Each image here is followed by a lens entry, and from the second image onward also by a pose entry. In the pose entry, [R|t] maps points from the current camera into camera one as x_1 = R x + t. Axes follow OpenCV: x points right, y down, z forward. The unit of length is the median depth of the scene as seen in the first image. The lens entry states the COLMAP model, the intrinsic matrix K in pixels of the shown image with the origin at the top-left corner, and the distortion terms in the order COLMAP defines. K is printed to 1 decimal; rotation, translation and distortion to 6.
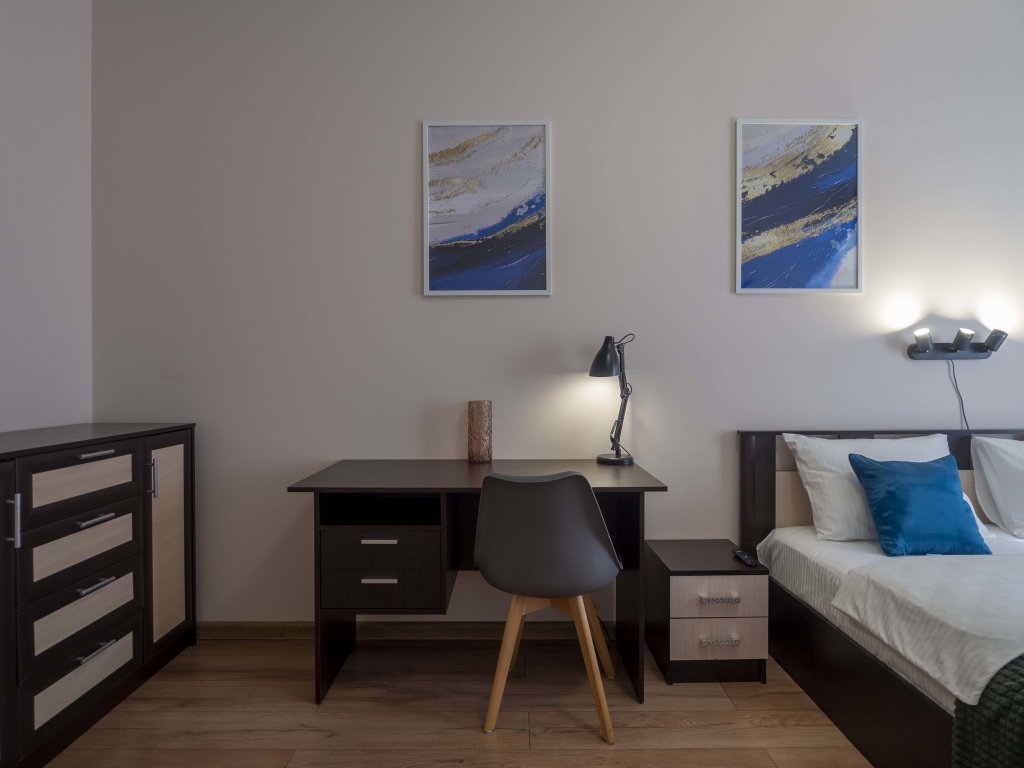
lens RADIAL K [[574.4, 0, 516.1], [0, 574.4, 386.2], [0, 0, 1]] dist [0.002608, -0.003845]
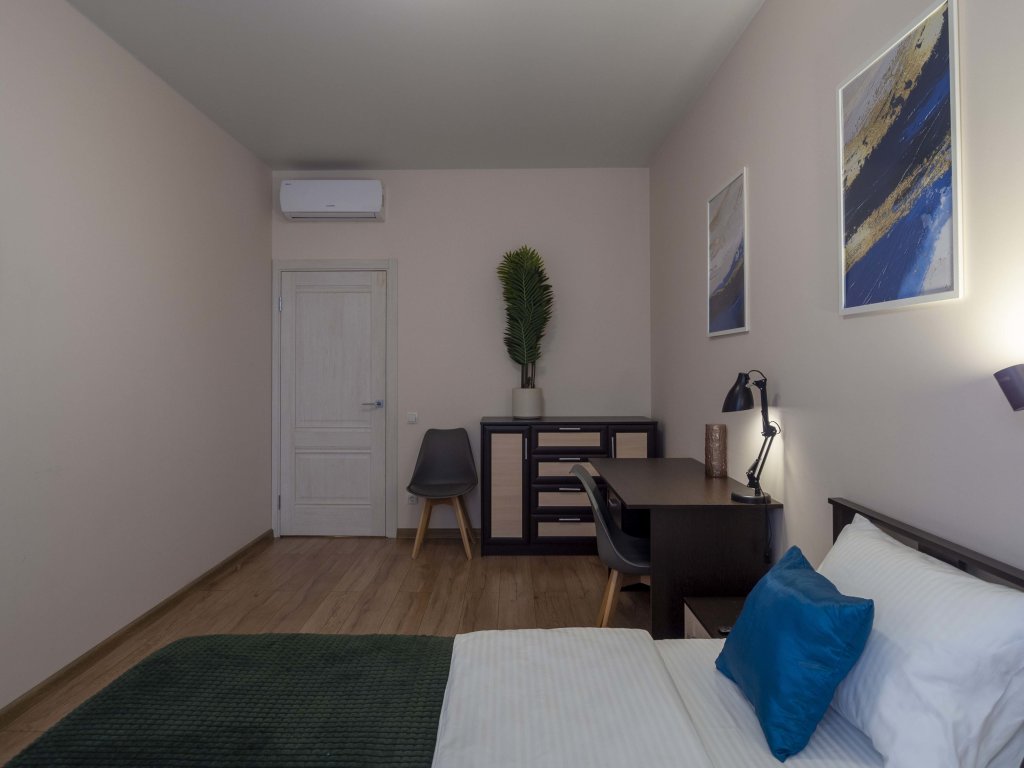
lens RADIAL K [[619.5, 0, 485.1], [0, 619.5, 360.9], [0, 0, 1]] dist [-0.006096, -0.005212]
pose [[-0.046797, -0.005674, -0.998888, 1.216334], [-0.007473, 0.999958, -0.005330, -0.094717], [0.998876, 0.007215, -0.046837, 0.575691]]
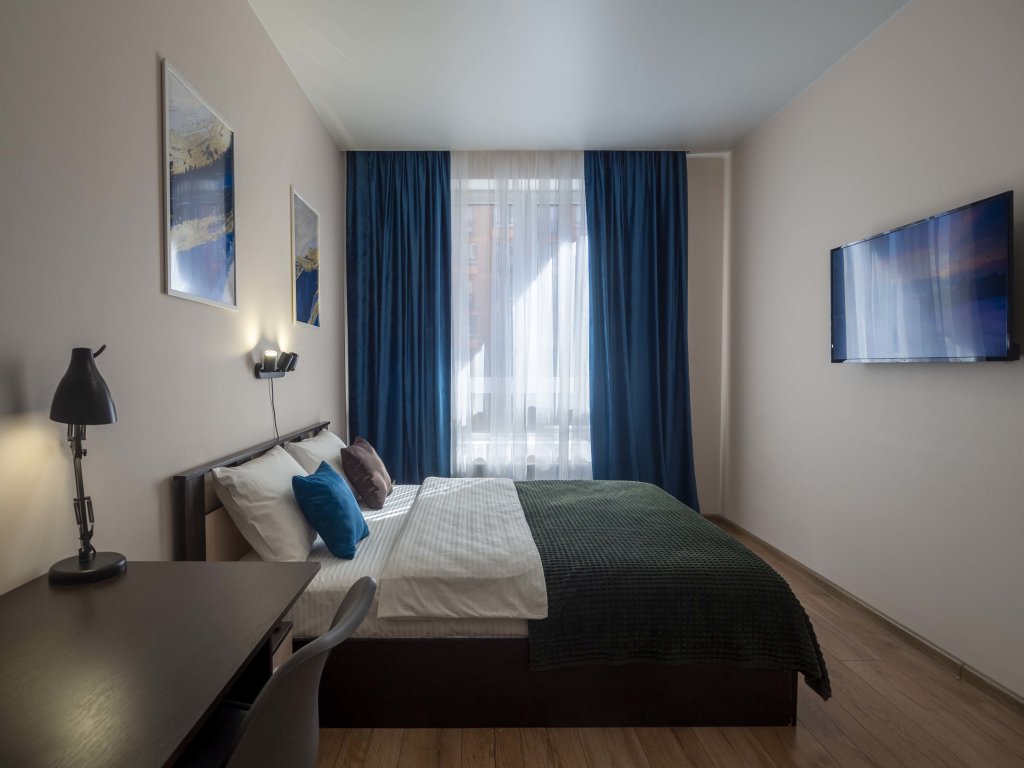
lens RADIAL K [[574.4, 0, 481.7], [0, 574.4, 389.6], [0, 0, 1]] dist [0.002608, -0.003845]
pose [[-0.004013, -0.036571, 0.999323, -0.374542], [0.011103, 0.999268, 0.036613, -0.060351], [-0.999930, 0.011242, -0.003604, 0.596309]]
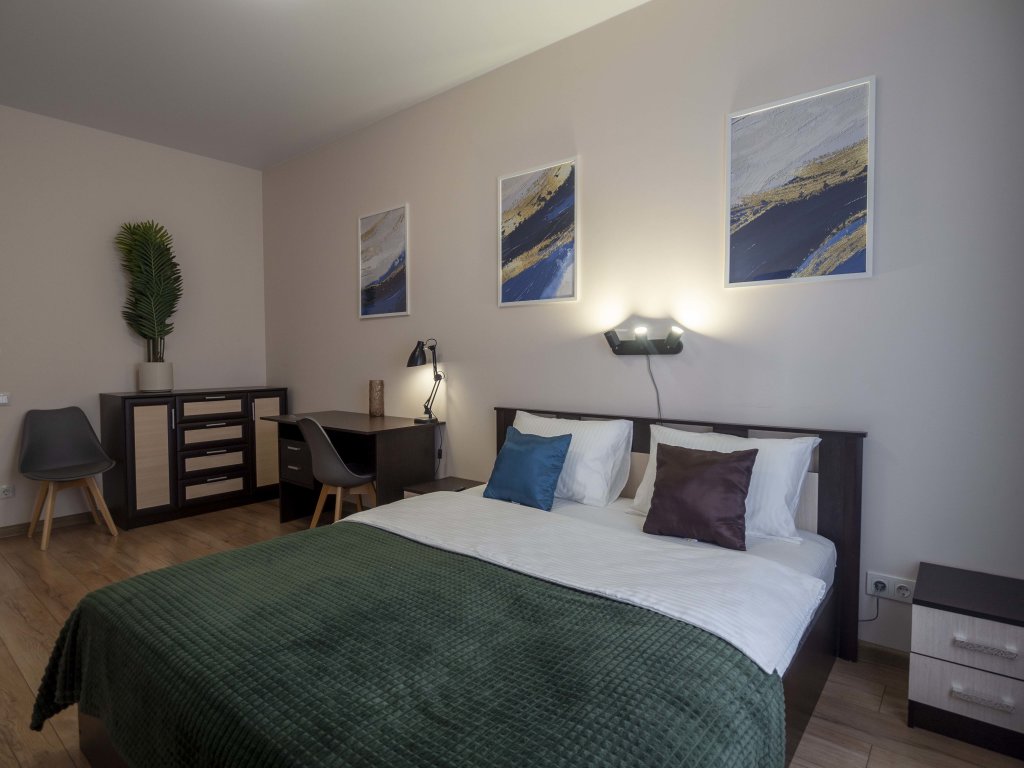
lens RADIAL K [[574.4, 0, 484.9], [0, 574.4, 386.6], [0, 0, 1]] dist [0.002608, -0.003845]
pose [[0.747973, 0.033617, -0.662877, 1.273258], [-0.006124, 0.999024, 0.043754, -0.031470], [0.663701, -0.028667, 0.747449, -0.046491]]
